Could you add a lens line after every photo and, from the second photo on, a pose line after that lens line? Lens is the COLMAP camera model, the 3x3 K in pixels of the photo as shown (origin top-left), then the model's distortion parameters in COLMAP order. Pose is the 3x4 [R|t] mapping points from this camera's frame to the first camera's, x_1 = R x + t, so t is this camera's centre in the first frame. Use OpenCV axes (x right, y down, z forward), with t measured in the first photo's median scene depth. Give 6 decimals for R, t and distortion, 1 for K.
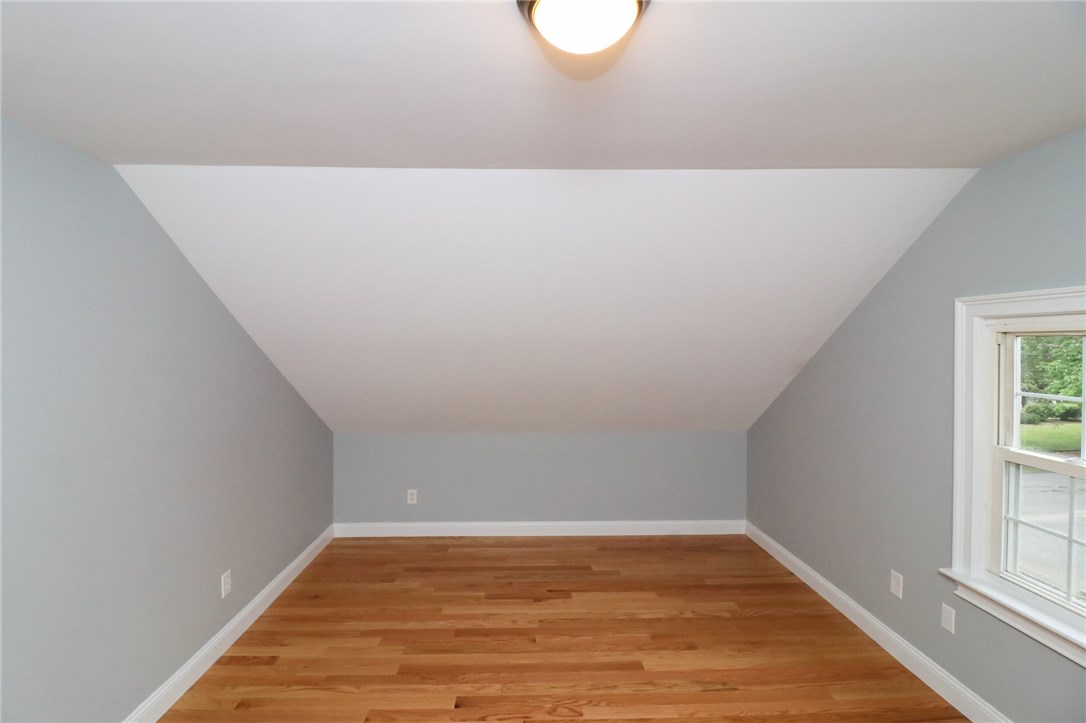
lens RADIAL K [[507.5, 0, 543.4], [0, 507.5, 354.9], [0, 0, 1]] dist [-0.027154, -0.002693]
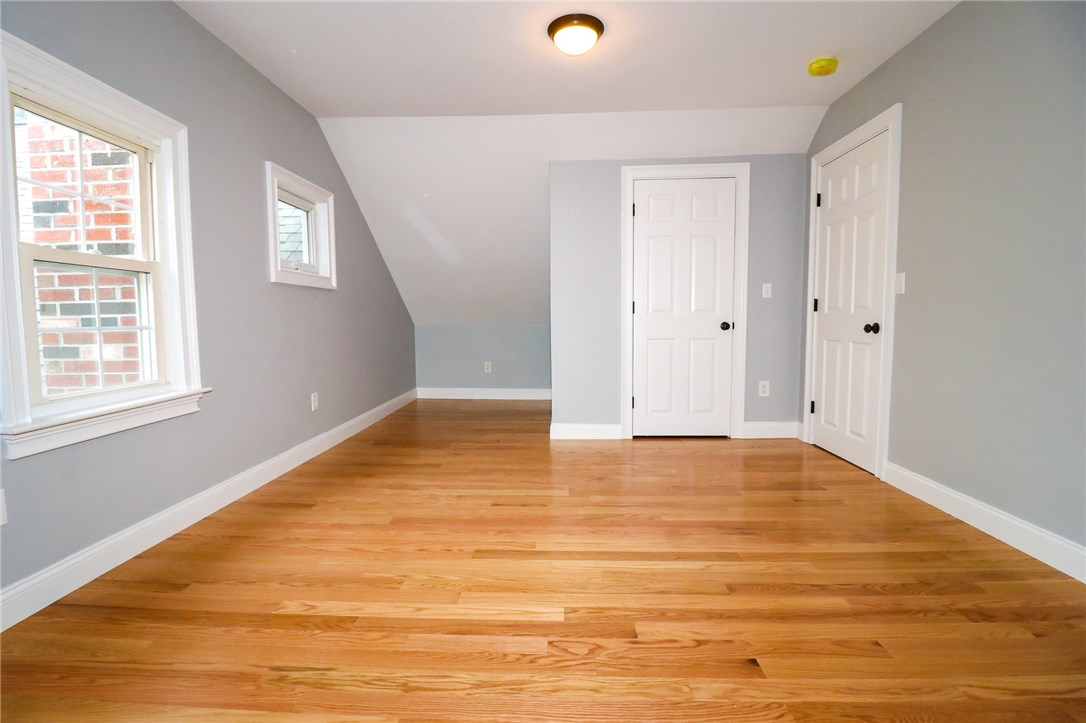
lens RADIAL K [[507.5, 0, 541.1], [0, 507.5, 358.0], [0, 0, 1]] dist [-0.027154, -0.002693]
pose [[-0.997348, 0.005370, 0.072581, 0.036111], [0.012985, 0.994402, 0.104858, 0.260718], [-0.071611, 0.105523, -0.991835, 1.521099]]
